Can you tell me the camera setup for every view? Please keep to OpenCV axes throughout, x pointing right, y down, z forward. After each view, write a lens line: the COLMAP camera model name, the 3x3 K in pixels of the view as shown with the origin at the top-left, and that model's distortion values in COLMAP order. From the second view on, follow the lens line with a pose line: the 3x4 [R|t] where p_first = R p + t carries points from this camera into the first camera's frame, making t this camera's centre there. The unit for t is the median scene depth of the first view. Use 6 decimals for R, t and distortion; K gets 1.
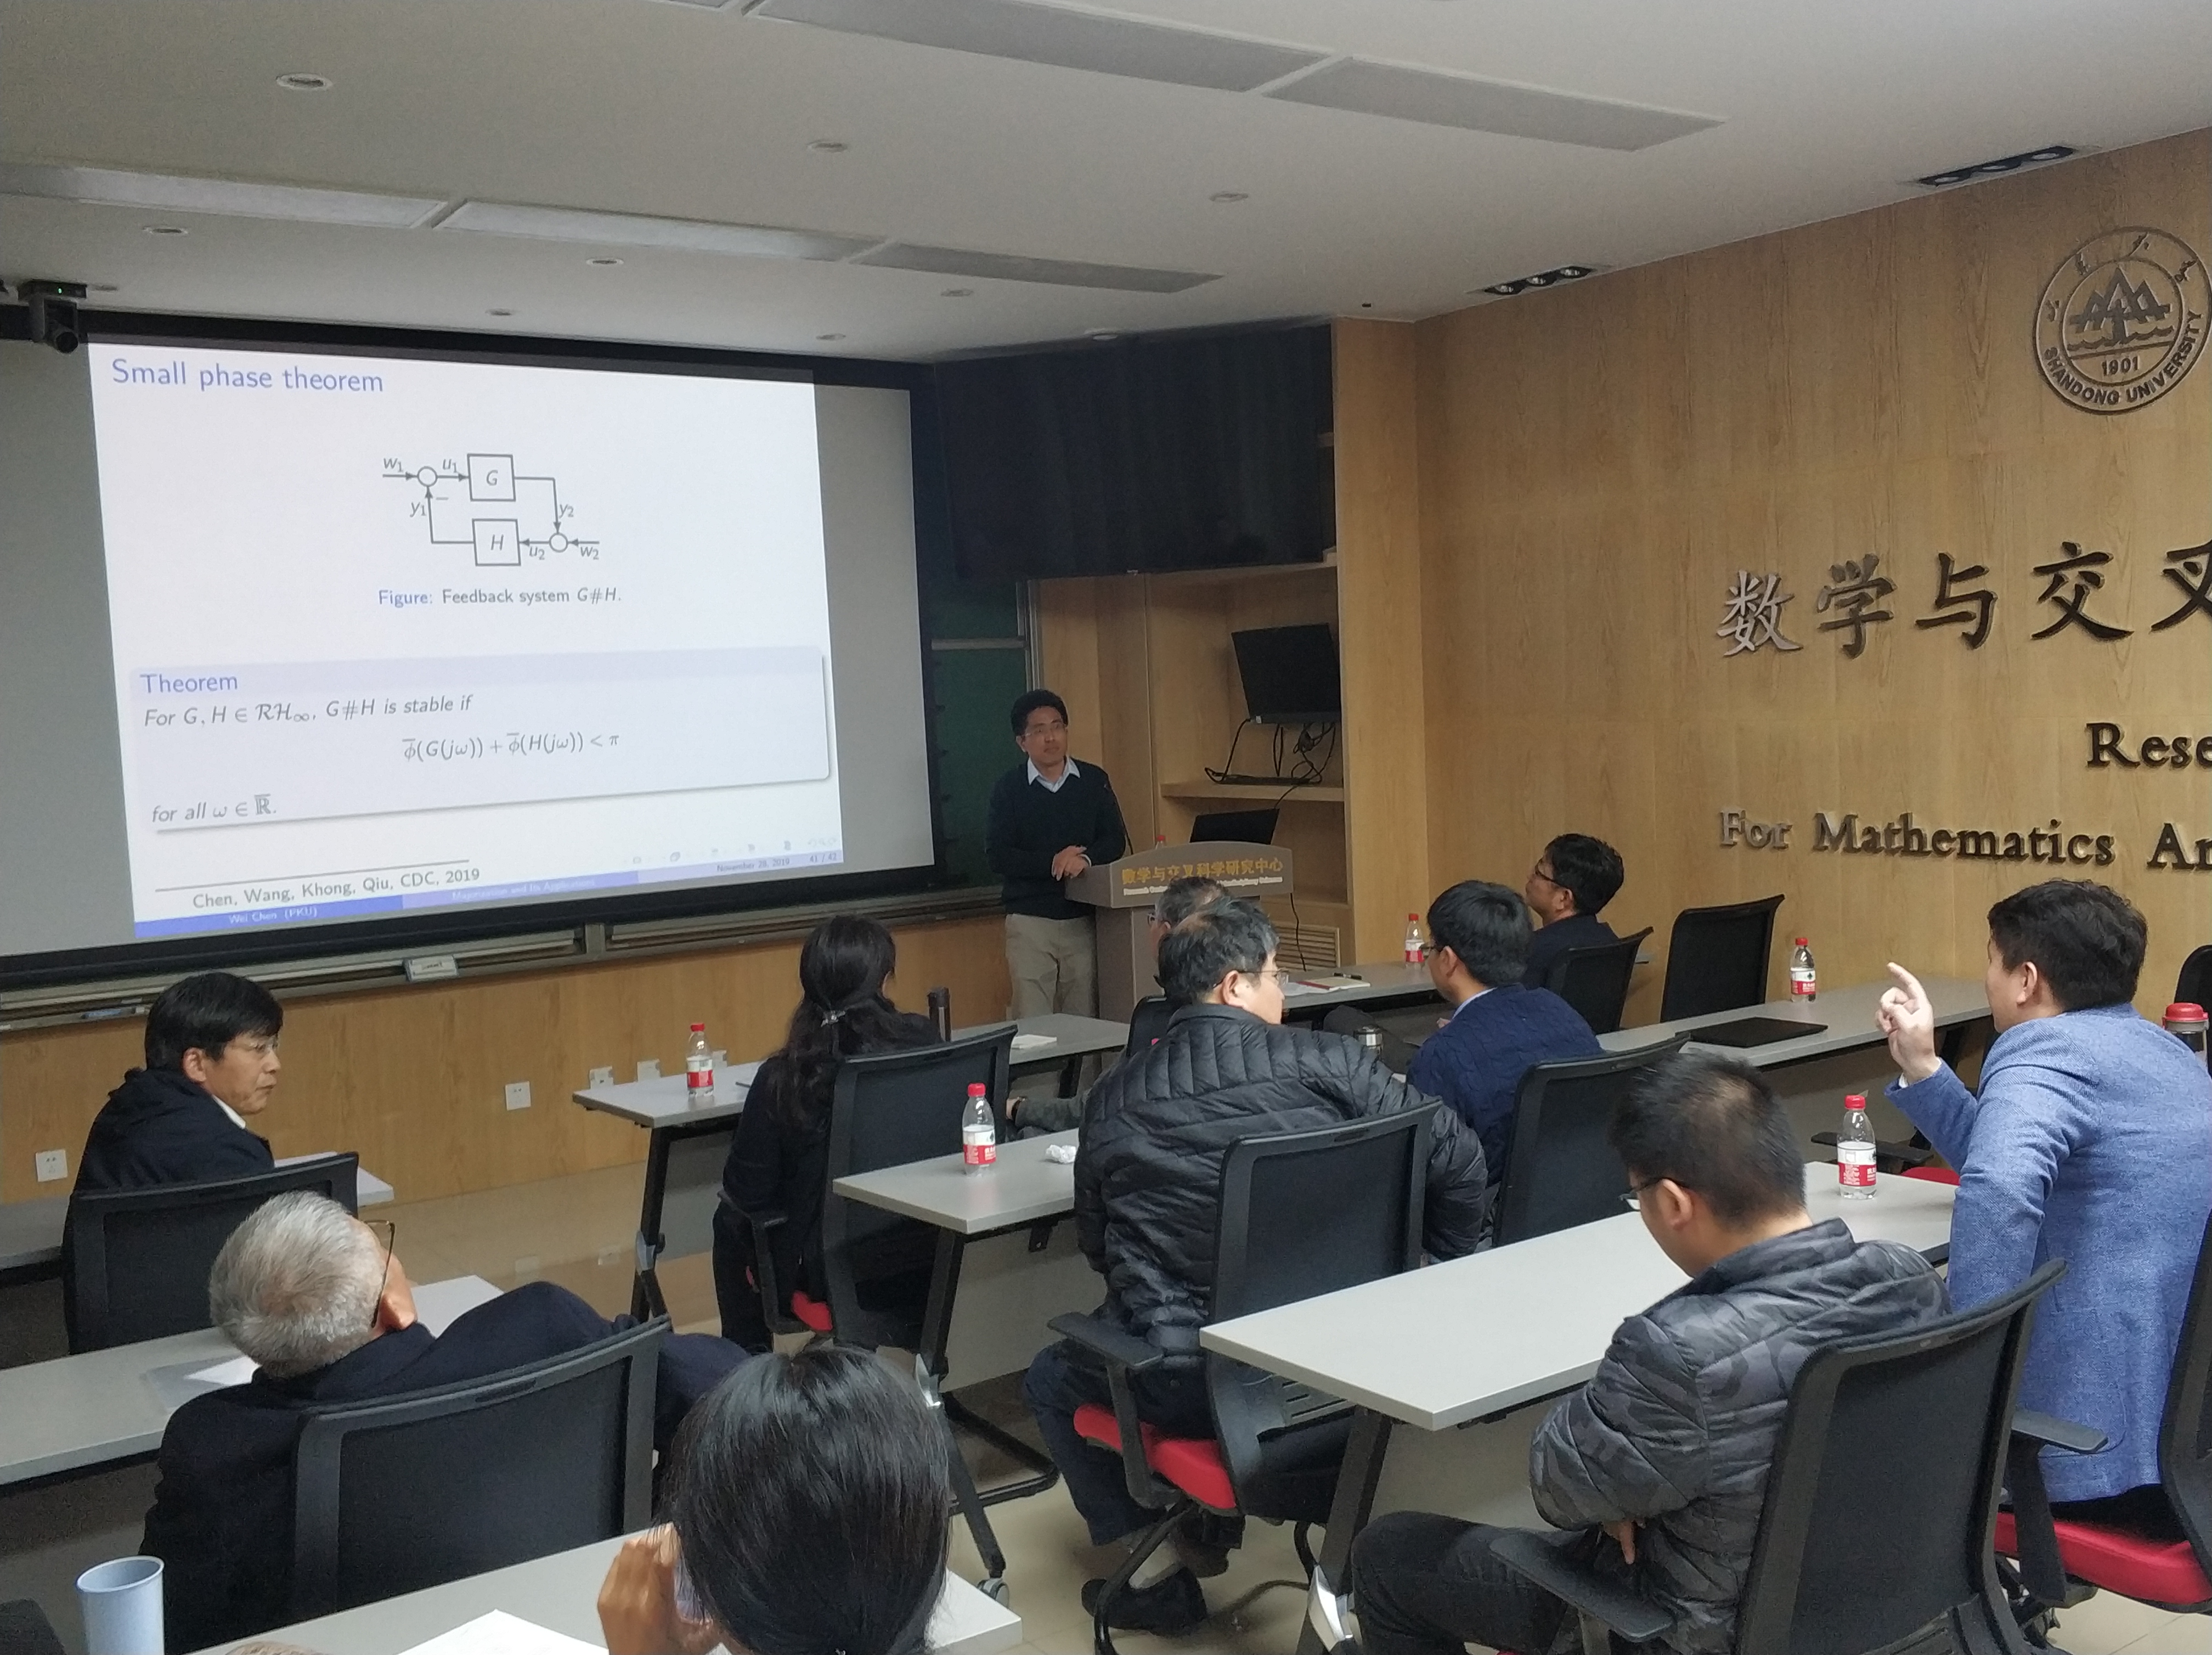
lens RADIAL K [[2105.9, 0, 1106.0], [0, 2105.9, 827.5], [0, 0, 1]] dist [0.002599, -0.004218]
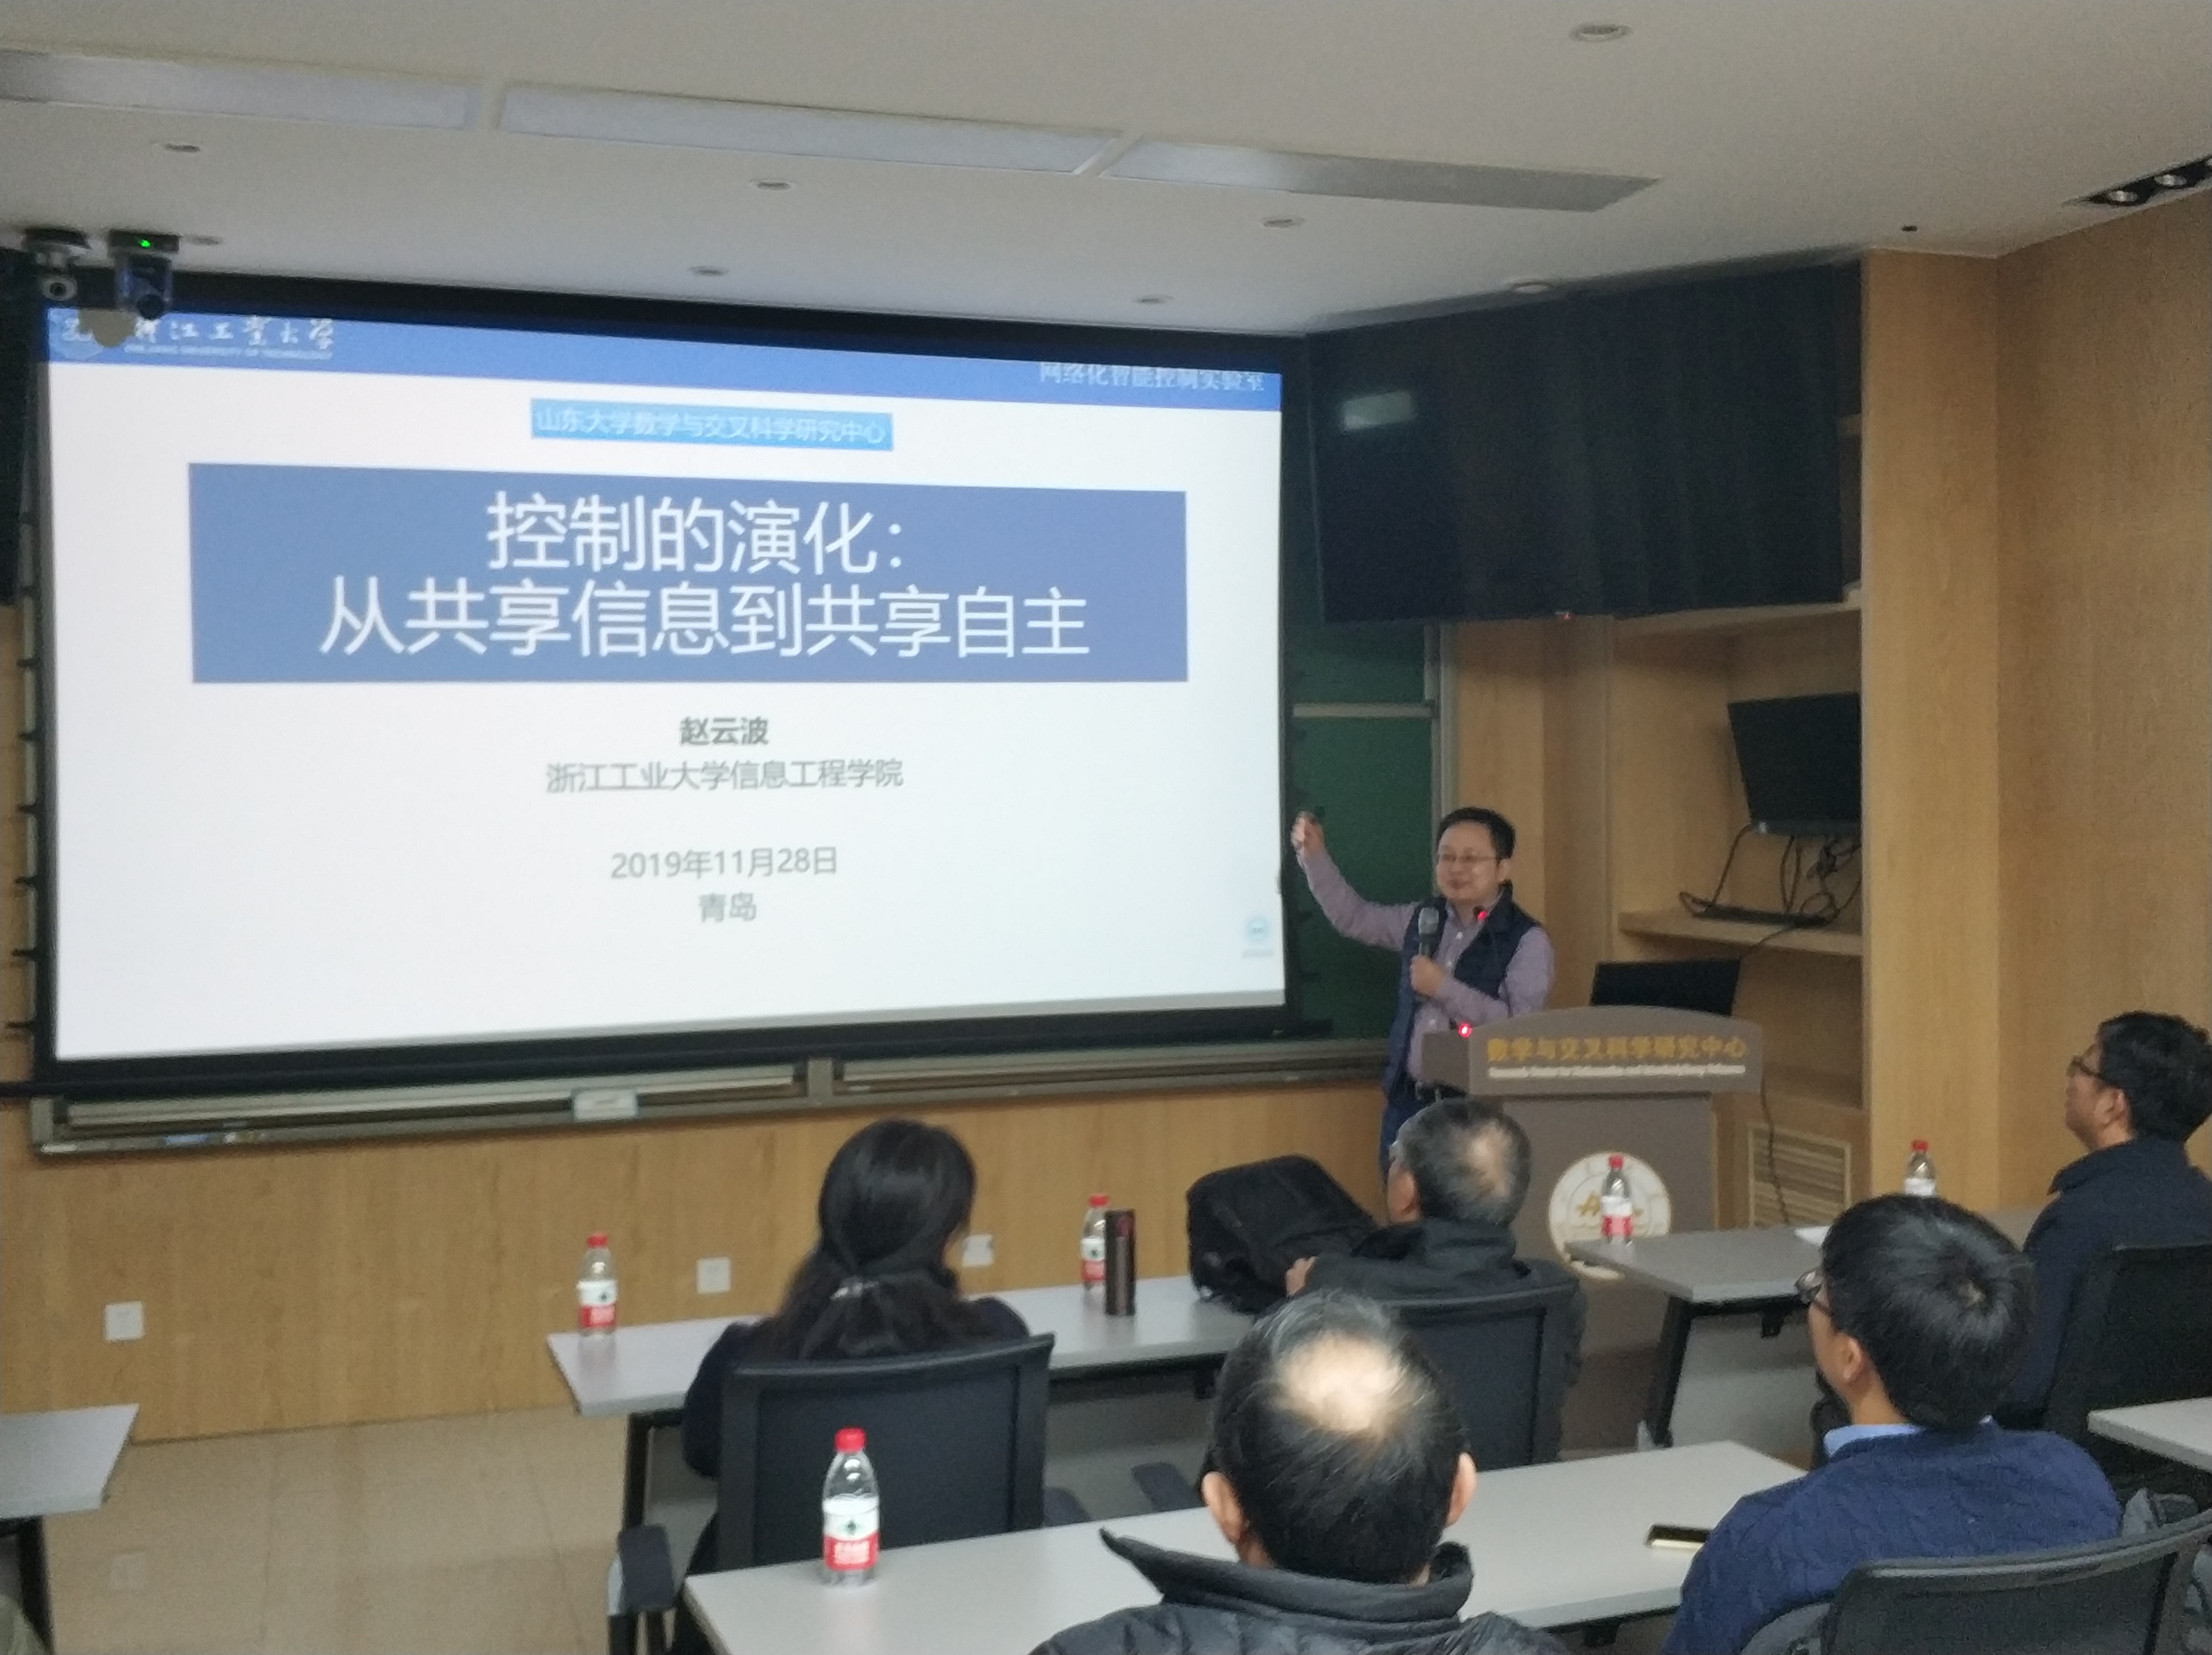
lens RADIAL K [[2264.4, 0, 1104.4], [0, 2264.4, 732.4], [0, 0, 1]] dist [0.145076, -0.426260]
pose [[0.955069, 0.028110, -0.295047, 0.097695], [-0.051241, 0.996162, -0.070958, -0.019320], [0.291920, 0.082888, 0.952844, 0.228862]]
